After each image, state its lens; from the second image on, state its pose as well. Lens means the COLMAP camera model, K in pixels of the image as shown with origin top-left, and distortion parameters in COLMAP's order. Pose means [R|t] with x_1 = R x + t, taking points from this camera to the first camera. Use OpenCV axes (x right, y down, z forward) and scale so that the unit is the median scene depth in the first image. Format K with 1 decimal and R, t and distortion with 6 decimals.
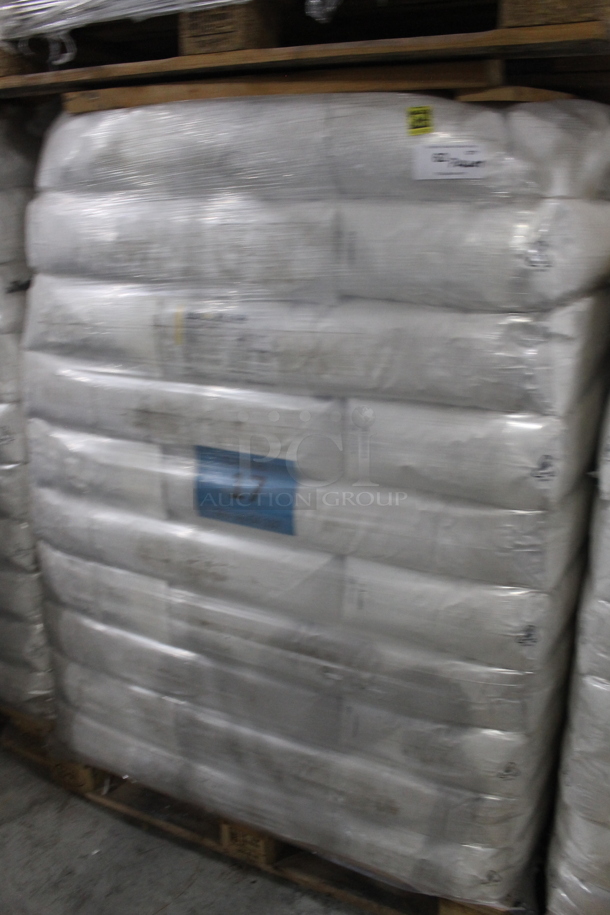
lens RADIAL K [[770.6, 0, 306.5], [0, 770.6, 458.6], [0, 0, 1]] dist [-0.128111, 0.080513]
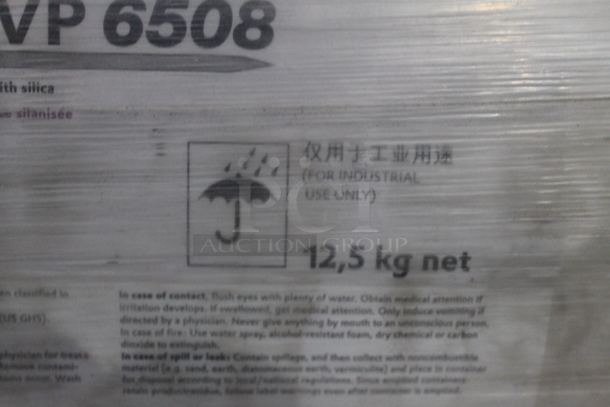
lens RADIAL K [[648.8, 0, 305.2], [0, 648.8, 207.8], [0, 0, 1]] dist [0.040489, 0.000000]
pose [[0.906938, -0.147230, 0.394699, -0.116554], [0.141954, 0.988951, 0.042715, -0.152401], [-0.396627, 0.017289, 0.917817, 0.874896]]
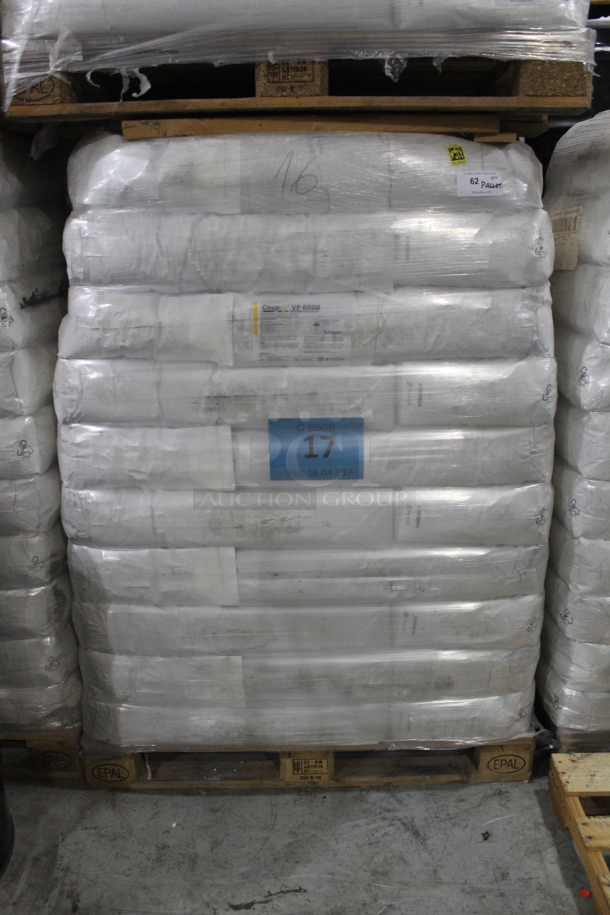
lens RADIAL K [[770.6, 0, 307.5], [0, 770.6, 456.0], [0, 0, 1]] dist [-0.128111, 0.080513]
pose [[0.900991, -0.144150, 0.409189, -0.623631], [0.156946, 0.987604, 0.002338, 0.048003], [-0.404454, 0.062114, 0.912447, -0.111199]]
